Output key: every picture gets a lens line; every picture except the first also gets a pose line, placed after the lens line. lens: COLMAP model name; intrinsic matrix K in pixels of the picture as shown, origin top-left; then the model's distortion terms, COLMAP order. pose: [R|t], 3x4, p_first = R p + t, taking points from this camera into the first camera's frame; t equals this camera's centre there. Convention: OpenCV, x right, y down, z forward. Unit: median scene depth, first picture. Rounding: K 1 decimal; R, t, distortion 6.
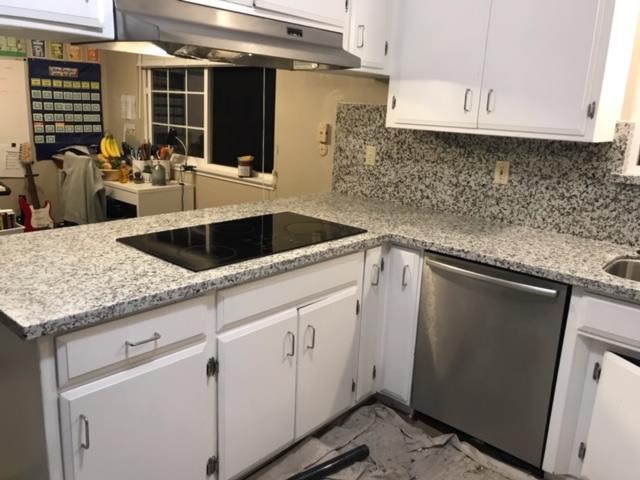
lens RADIAL K [[533.3, 0, 318.8], [0, 533.3, 240.0], [0, 0, 1]] dist [0.012254, 0.000855]
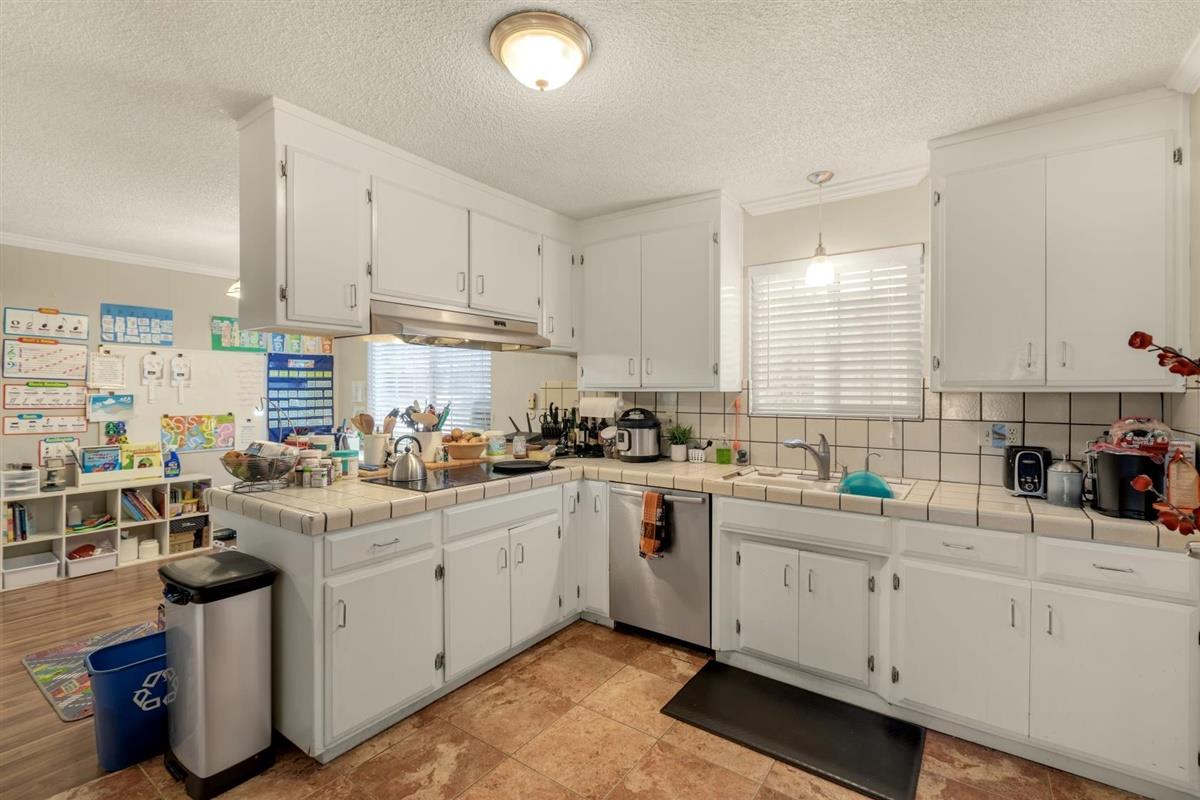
lens RADIAL K [[543.3, 0, 604.3], [0, 543.3, 396.0], [0, 0, 1]] dist [0.000588, 0.000760]
pose [[0.992569, -0.048919, 0.111414, 0.055565], [0.073200, 0.971470, -0.225585, 0.122109], [-0.097200, 0.232064, 0.967832, -0.324225]]
